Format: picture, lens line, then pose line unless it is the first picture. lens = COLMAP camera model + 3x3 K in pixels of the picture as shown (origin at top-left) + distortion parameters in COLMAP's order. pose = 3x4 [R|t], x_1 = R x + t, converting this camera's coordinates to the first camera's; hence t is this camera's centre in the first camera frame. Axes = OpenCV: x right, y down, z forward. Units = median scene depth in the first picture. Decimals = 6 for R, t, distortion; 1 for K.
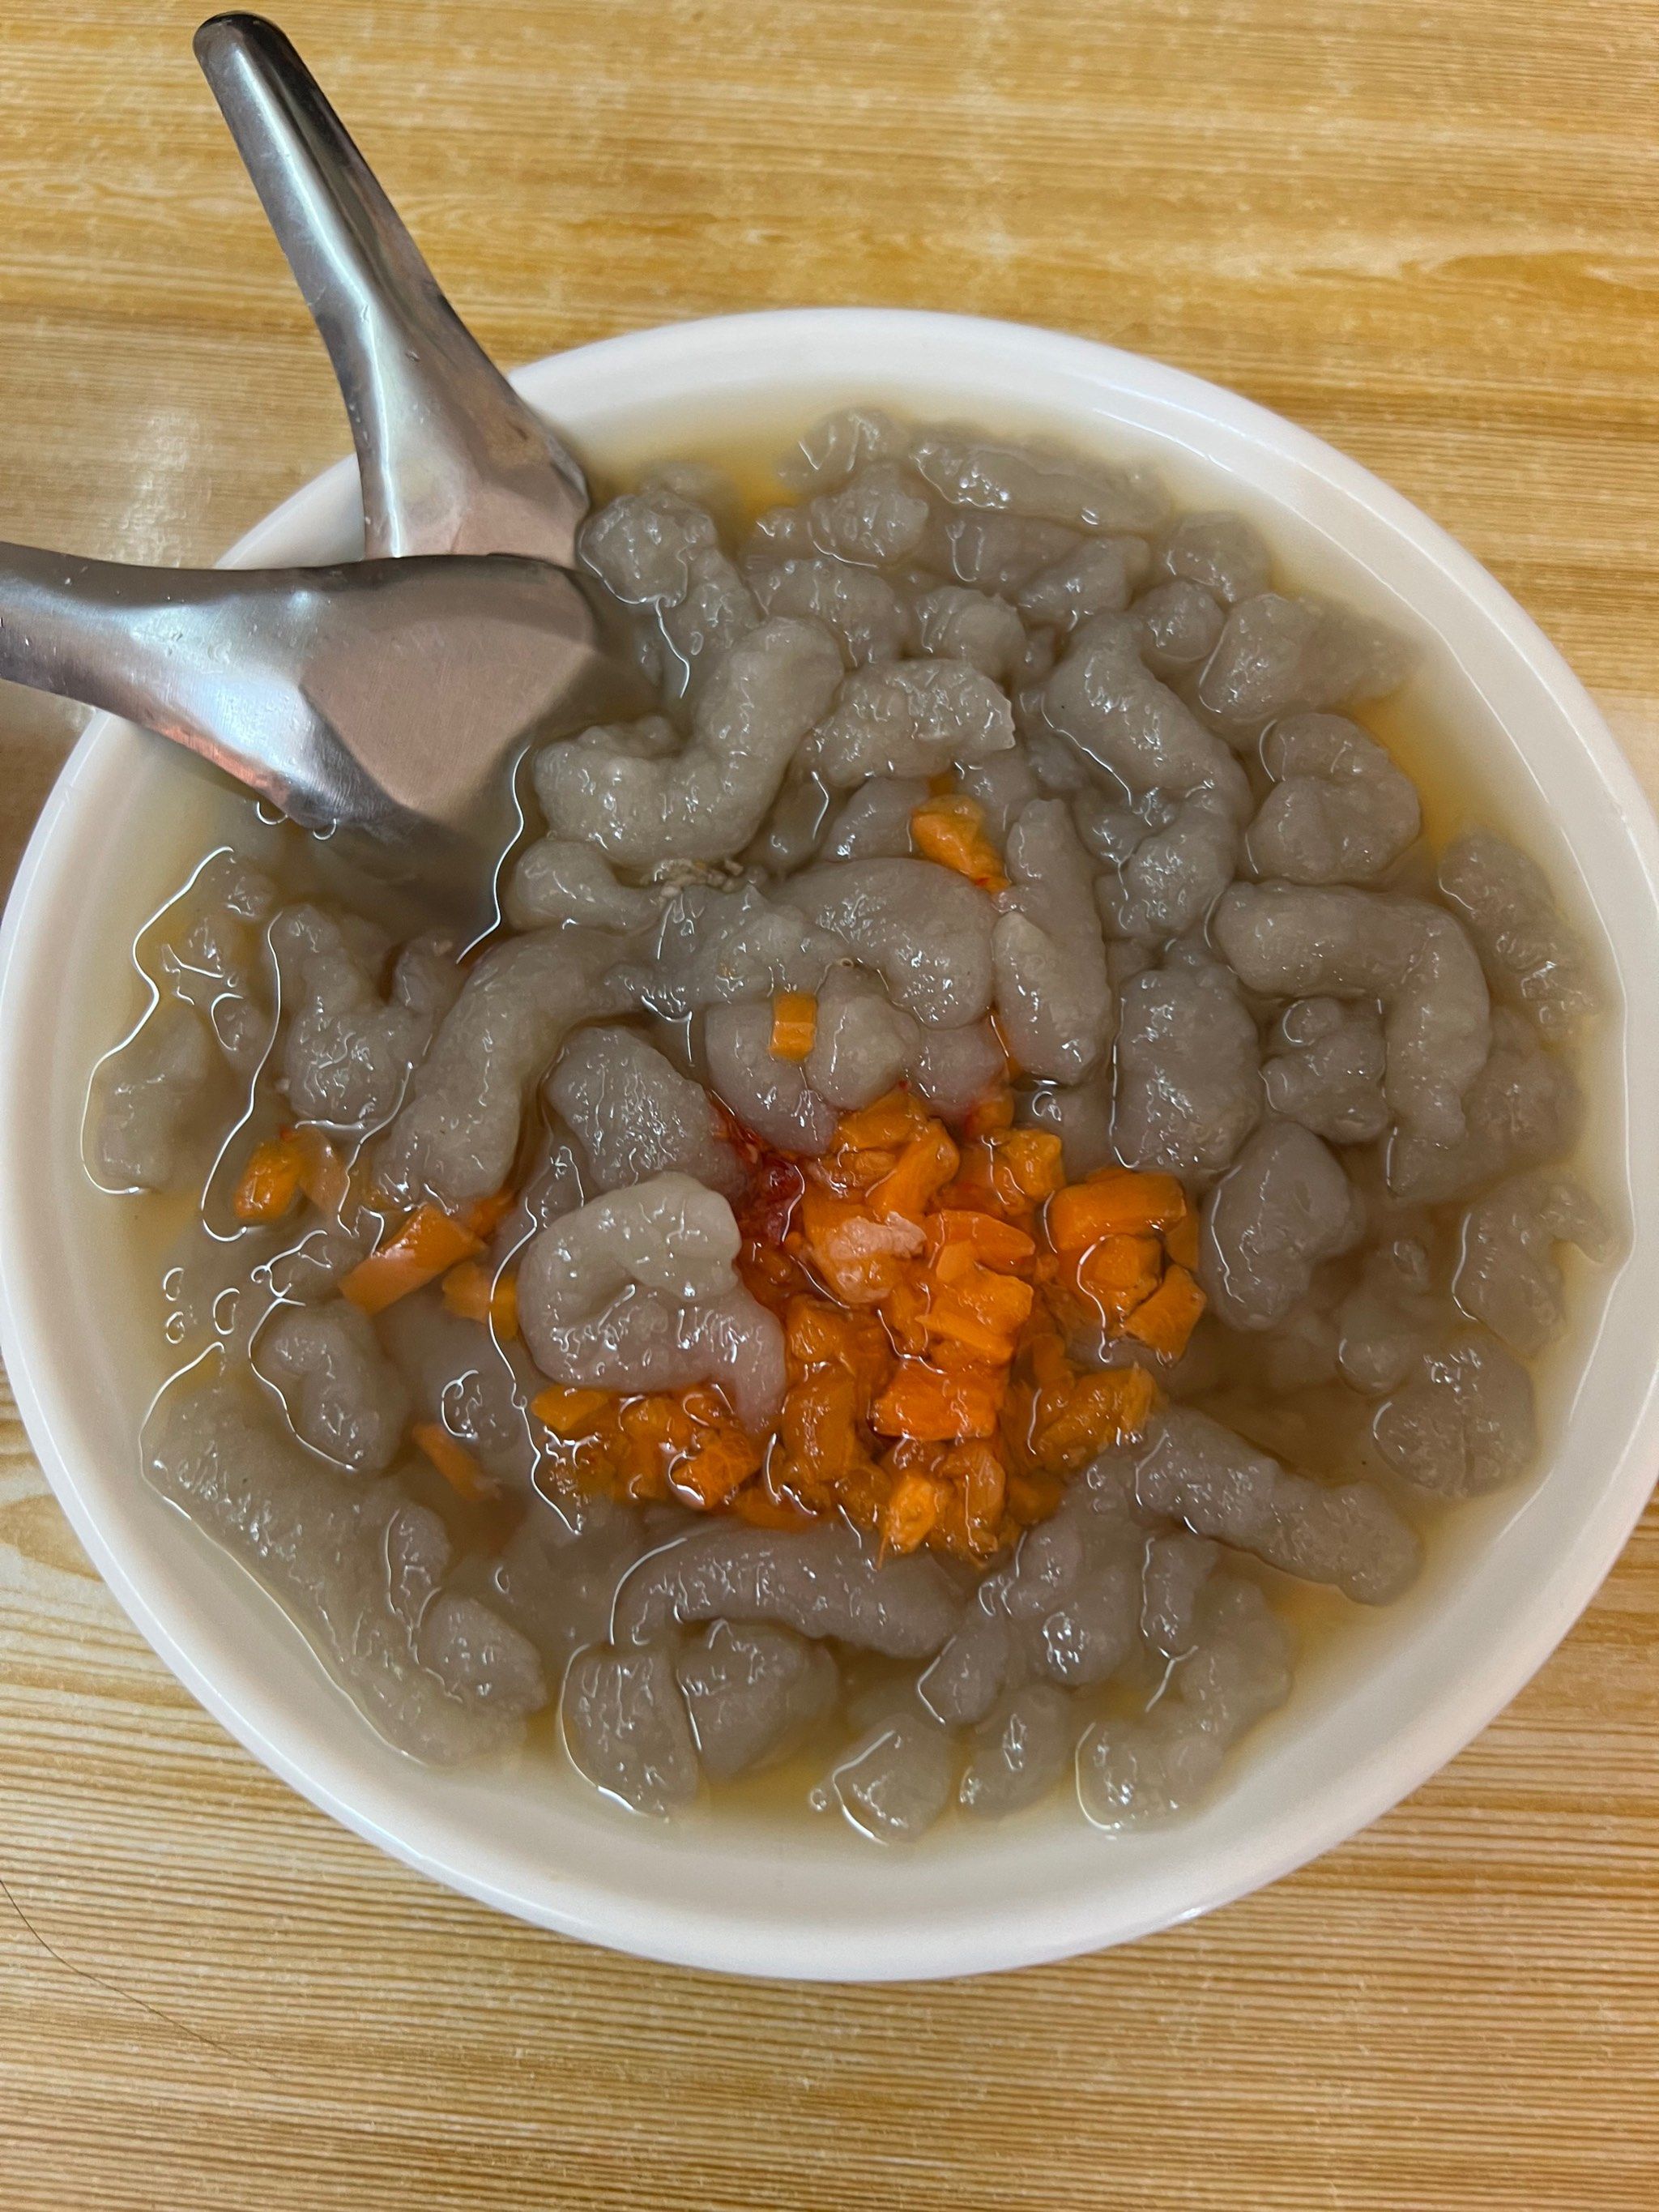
lens RADIAL K [[1465.1, 0, 739.6], [0, 1465.1, 1108.2], [0, 0, 1]] dist [-0.000200, -0.108910]
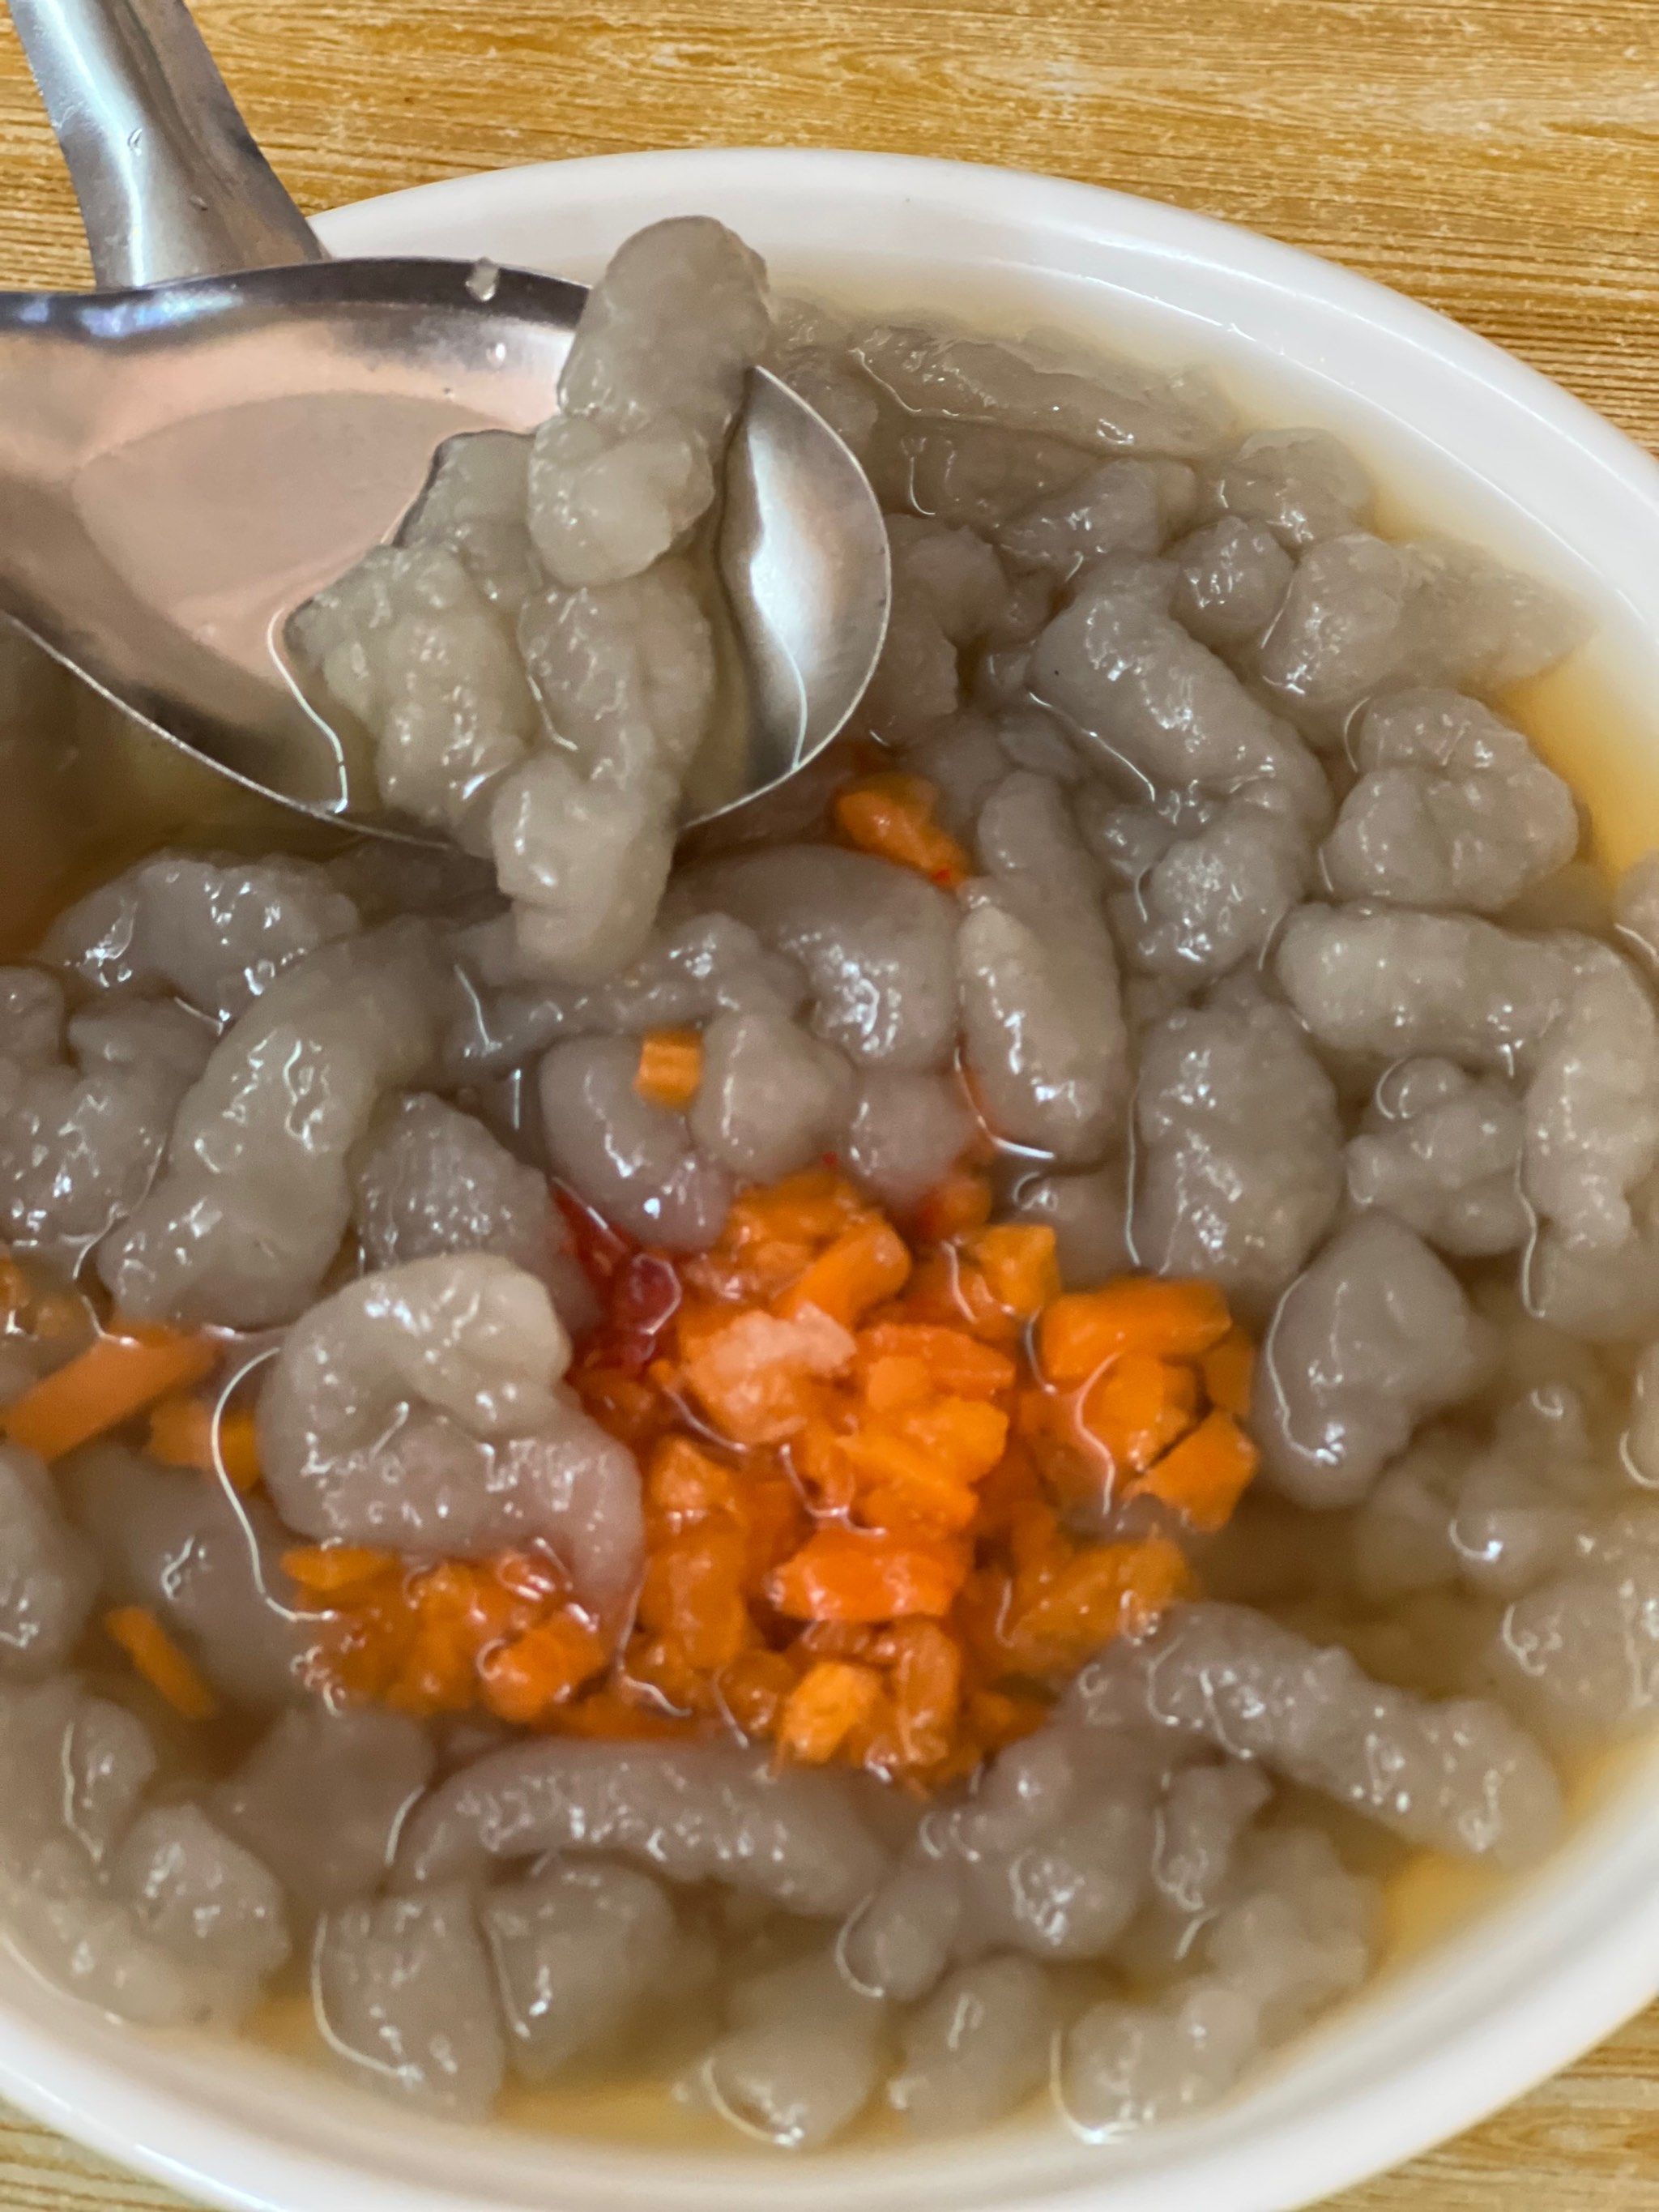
lens RADIAL K [[4957.1, 0, 829.5], [0, 4957.1, 1106.0], [0, 0, 1]] dist [-0.107915, -4.186584]
pose [[0.999305, 0.022952, 0.029365, 0.042131], [-0.012737, 0.950753, -0.309687, 0.698915], [-0.035026, 0.309098, 0.950385, -1.266332]]
